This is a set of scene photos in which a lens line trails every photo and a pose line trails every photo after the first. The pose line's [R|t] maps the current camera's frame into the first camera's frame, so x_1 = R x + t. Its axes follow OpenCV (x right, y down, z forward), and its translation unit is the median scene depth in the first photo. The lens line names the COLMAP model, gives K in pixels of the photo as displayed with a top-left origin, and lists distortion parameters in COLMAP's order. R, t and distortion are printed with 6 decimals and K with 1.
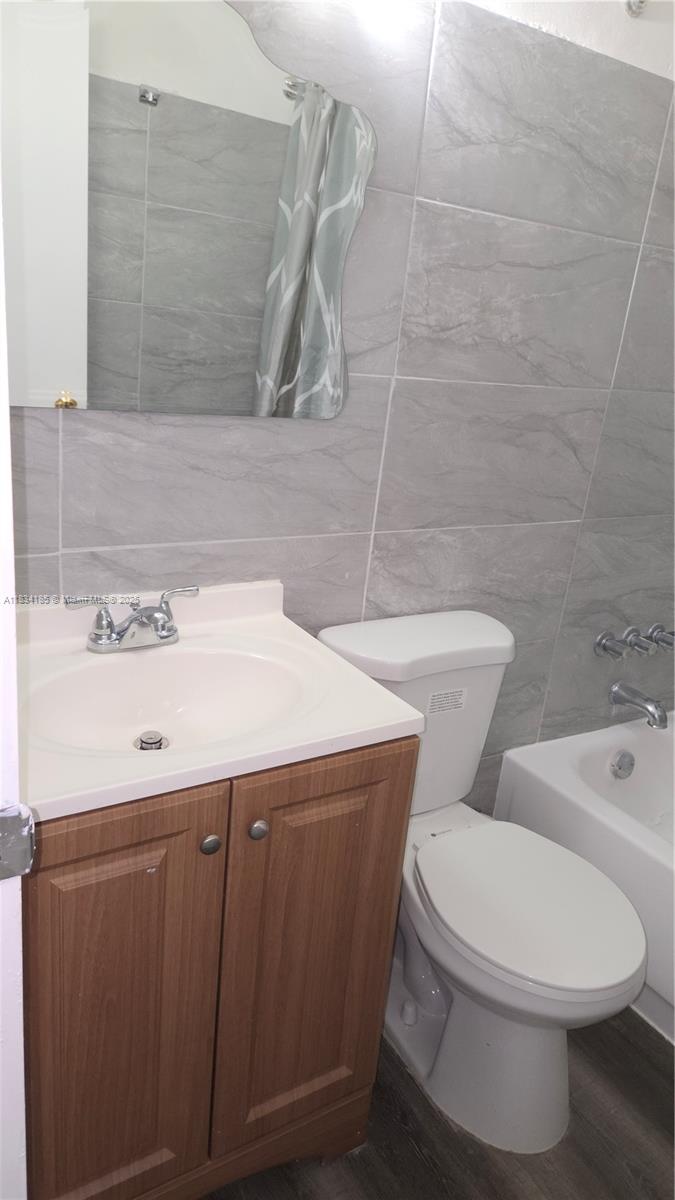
lens RADIAL K [[798.4, 0, 331.1], [0, 798.4, 592.0], [0, 0, 1]] dist [0.039940, -0.039234]
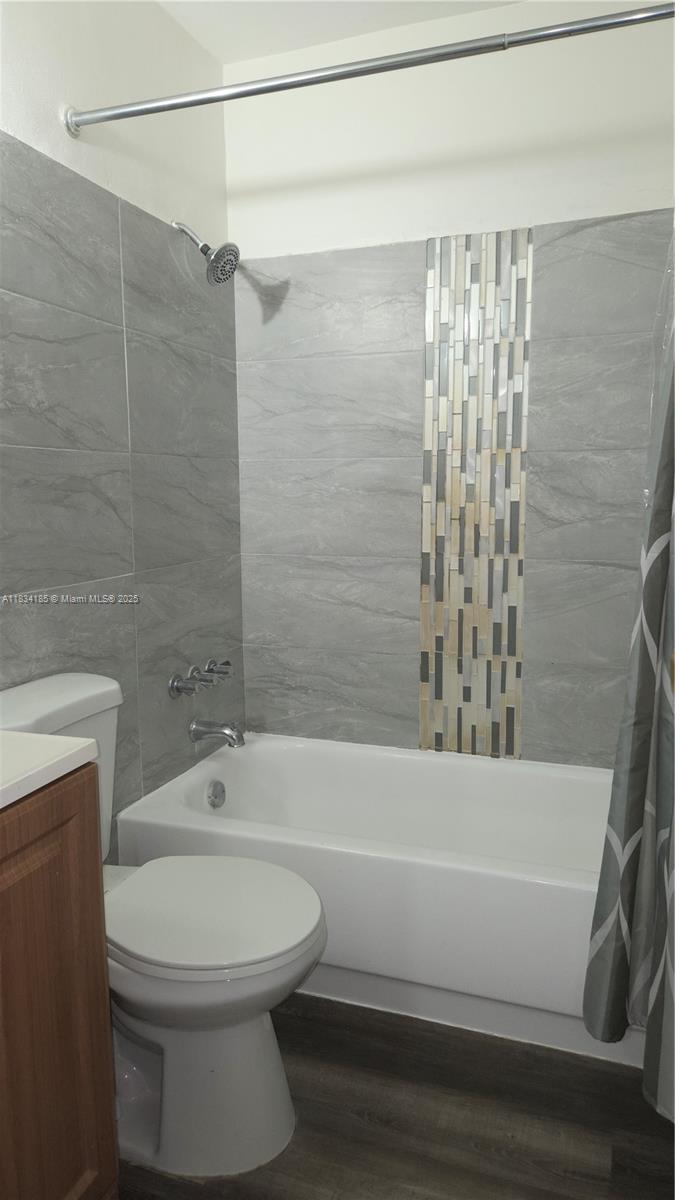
lens RADIAL K [[798.4, 0, 327.0], [0, 798.4, 603.0], [0, 0, 1]] dist [0.039940, -0.039234]
pose [[0.772023, -0.187896, 0.607187, -0.160182], [0.277301, 0.959163, -0.055766, 0.088170], [-0.571913, 0.211426, 0.792600, 0.010866]]
